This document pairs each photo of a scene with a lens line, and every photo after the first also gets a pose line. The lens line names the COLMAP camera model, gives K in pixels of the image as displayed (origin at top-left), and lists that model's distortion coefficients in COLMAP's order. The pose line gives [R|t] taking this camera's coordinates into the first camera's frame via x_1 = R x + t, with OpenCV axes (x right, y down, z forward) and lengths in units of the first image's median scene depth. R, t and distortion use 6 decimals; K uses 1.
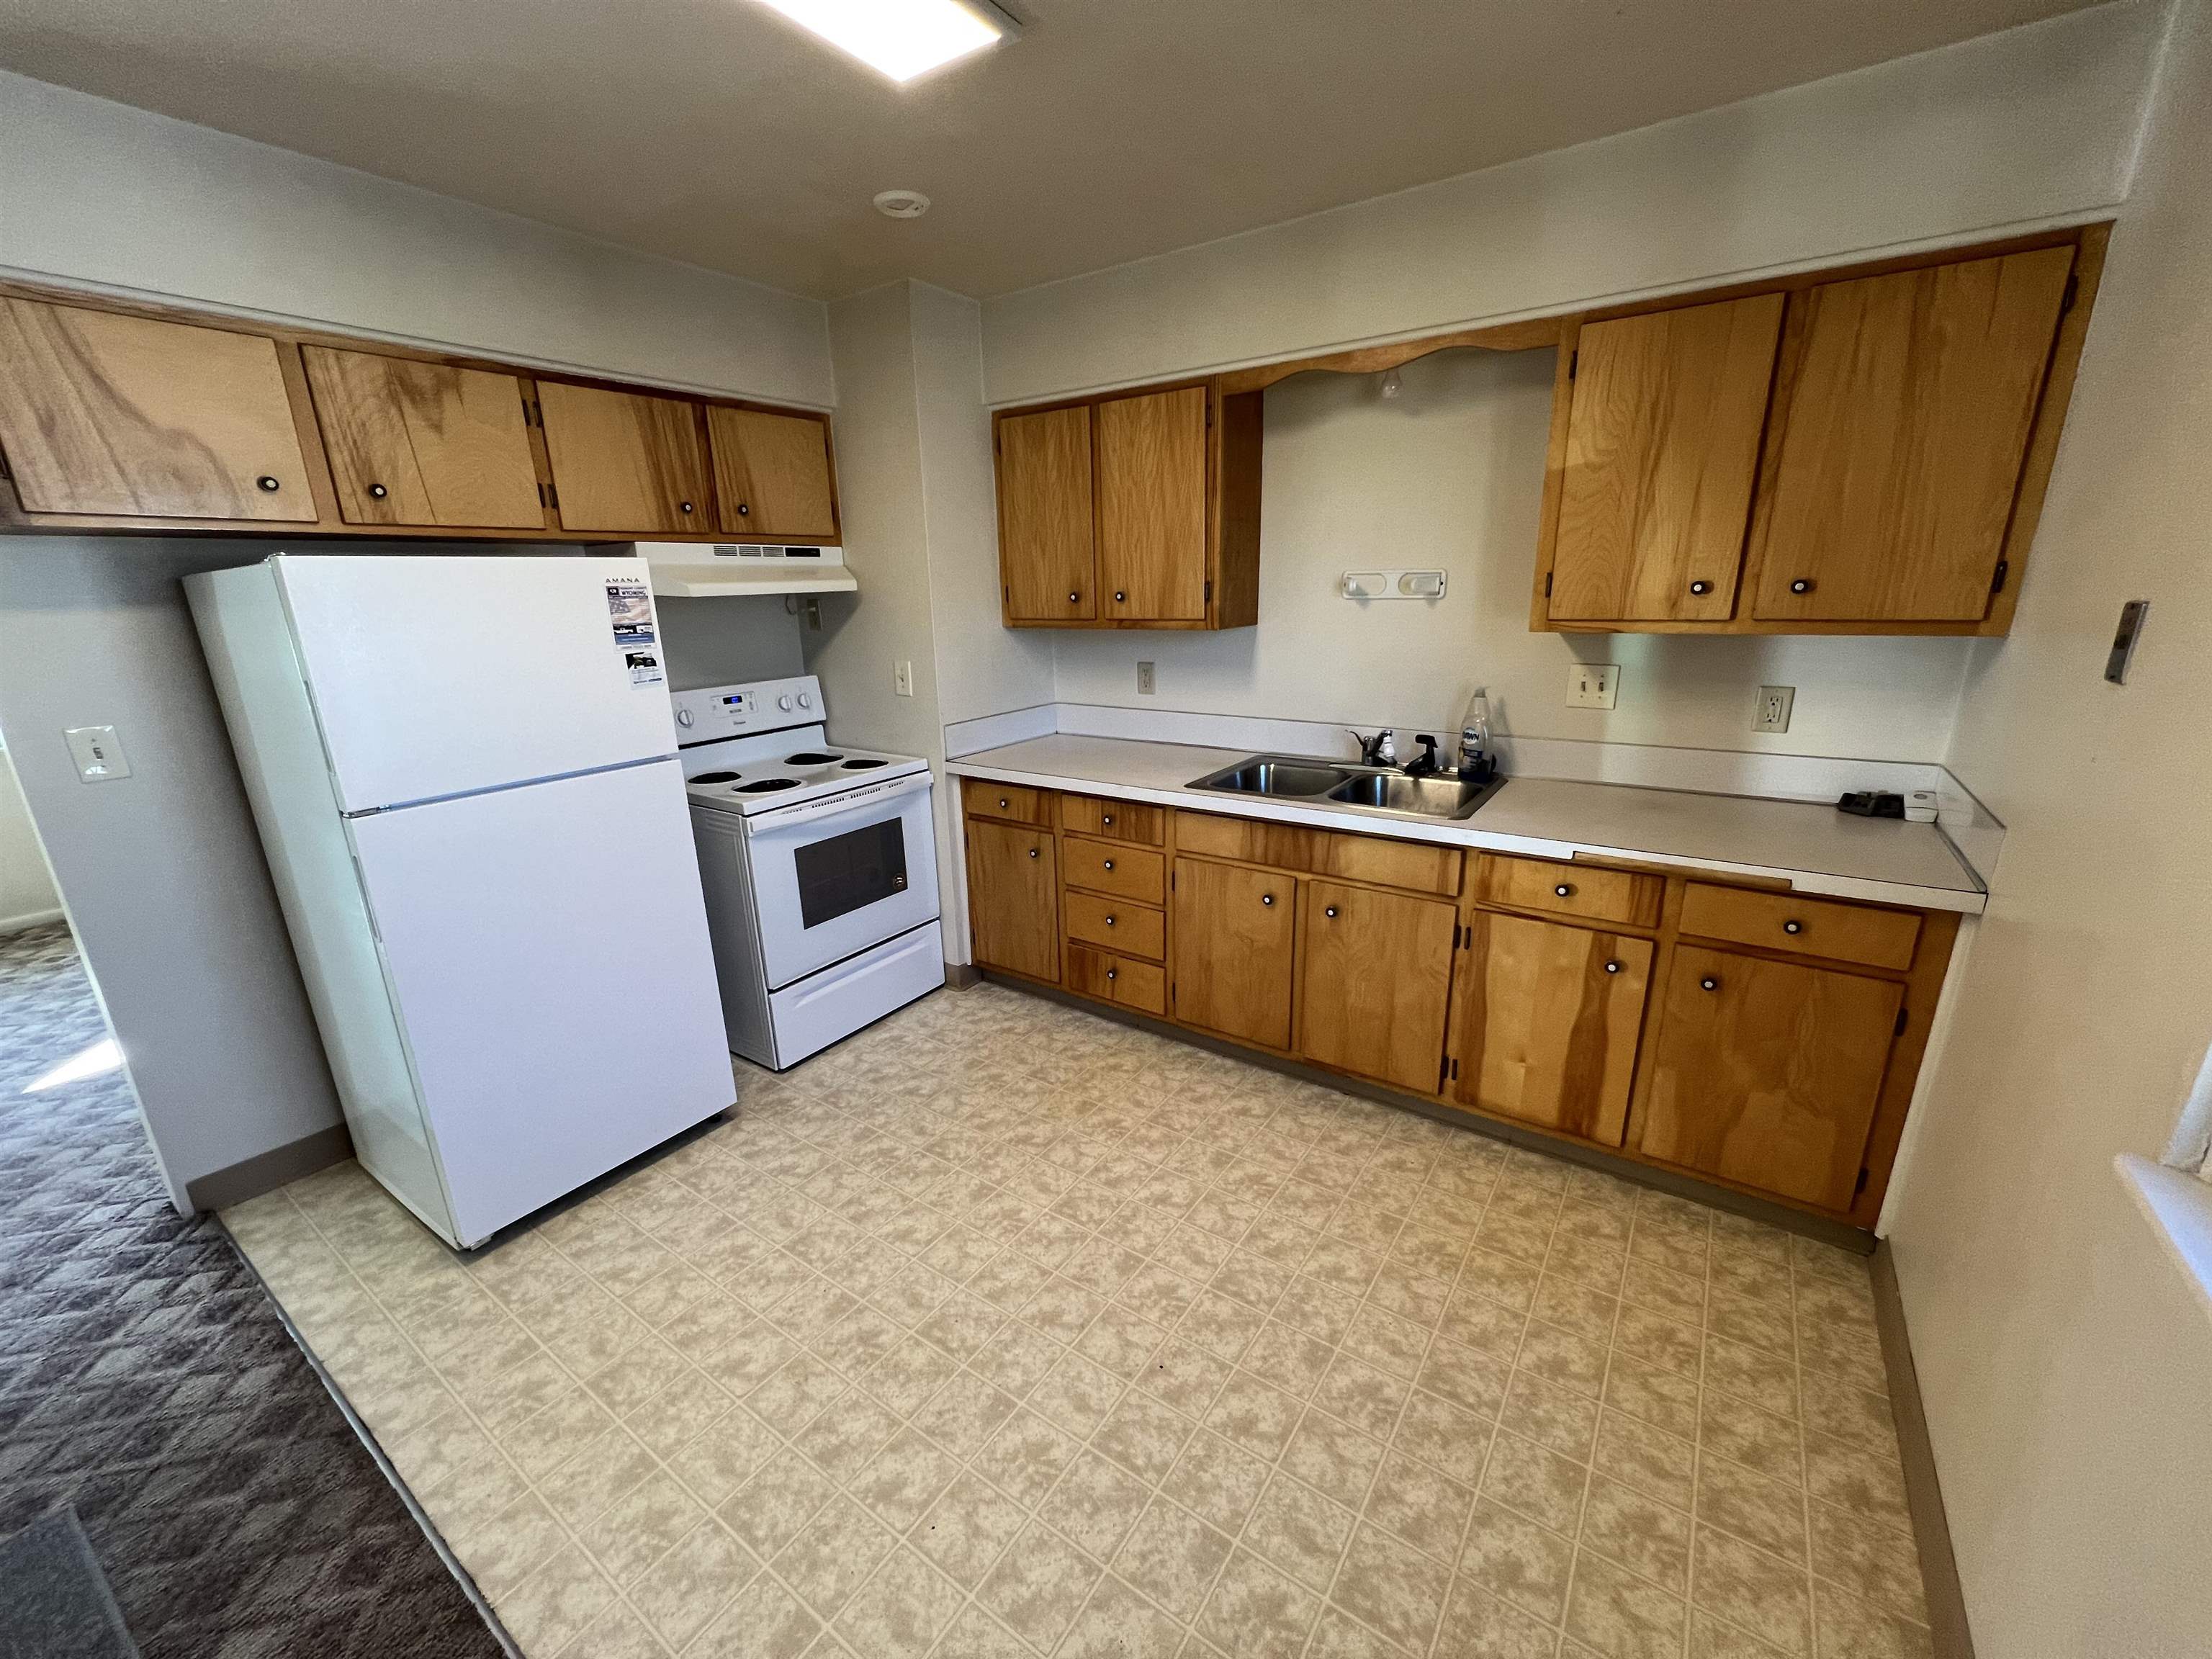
lens RADIAL K [[888.0, 0, 1105.7], [0, 888.0, 833.7], [0, 0, 1]] dist [-0.002377, 0.000472]
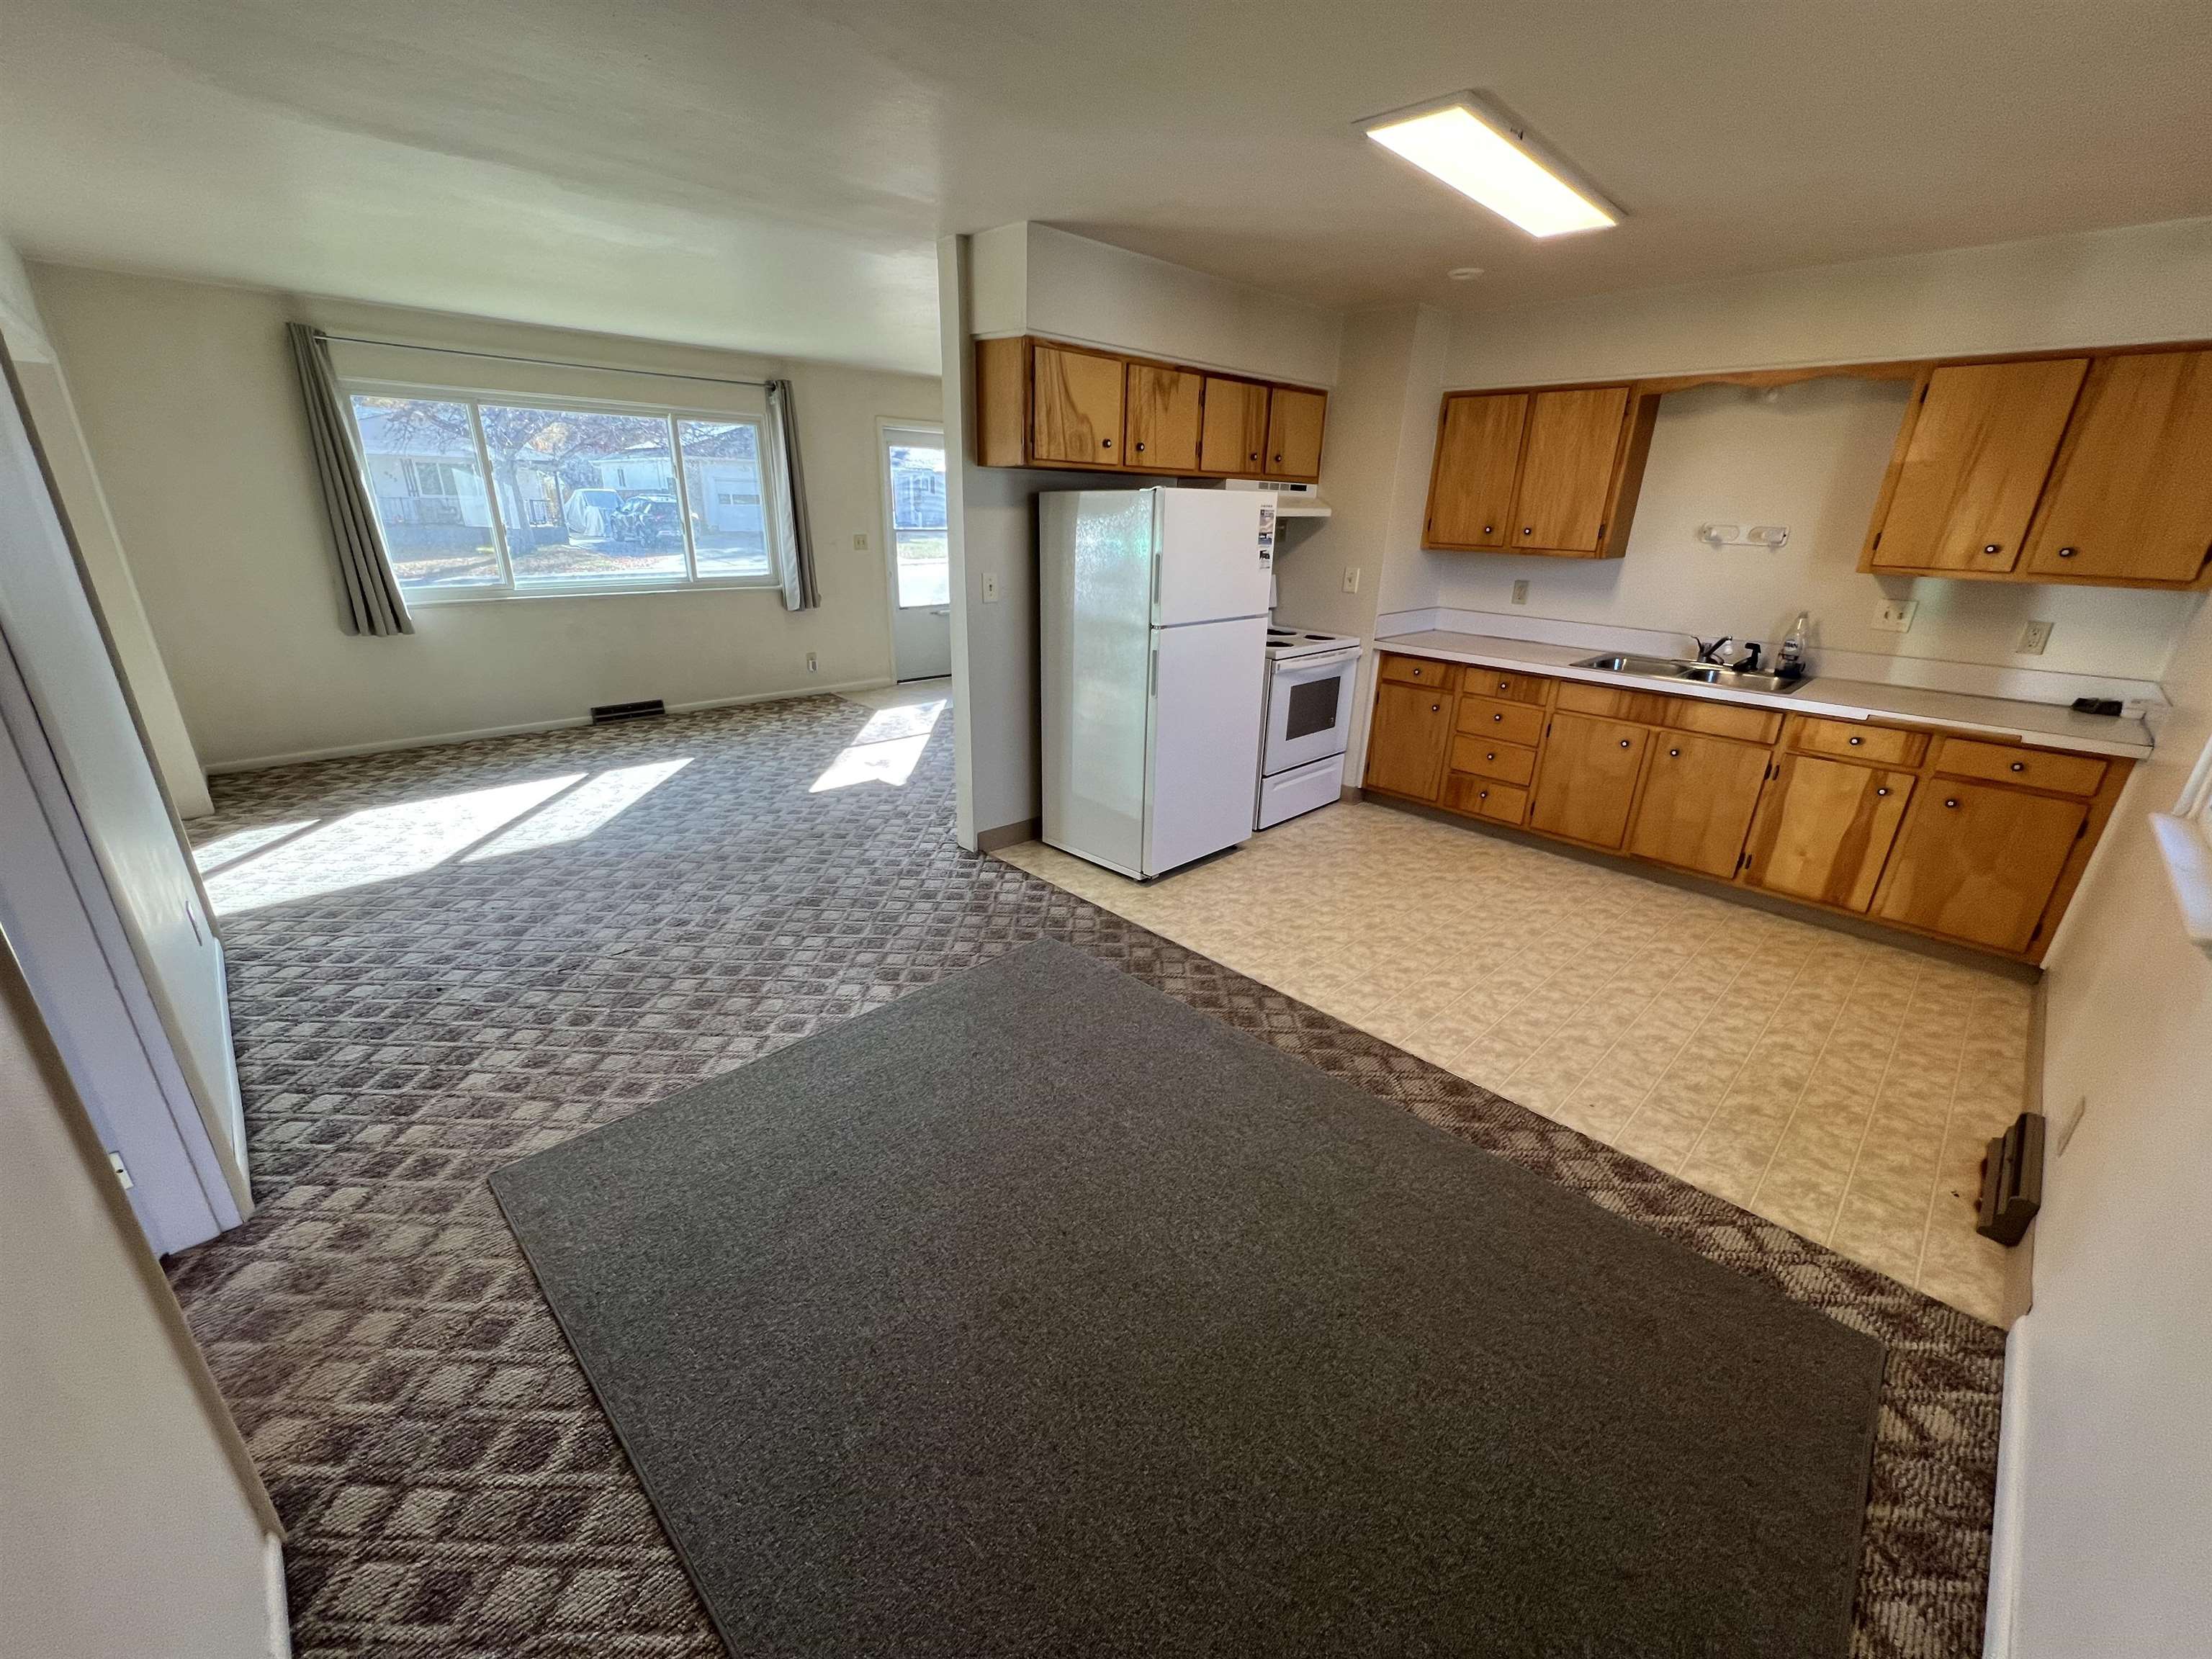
lens RADIAL K [[888.0, 0, 1103.8], [0, 888.0, 834.6], [0, 0, 1]] dist [-0.002377, 0.000472]
pose [[0.979742, 0.113422, -0.165048, -0.462495], [-0.099748, 0.991031, 0.088925, 0.201597], [0.173654, -0.070660, 0.982269, -0.710710]]
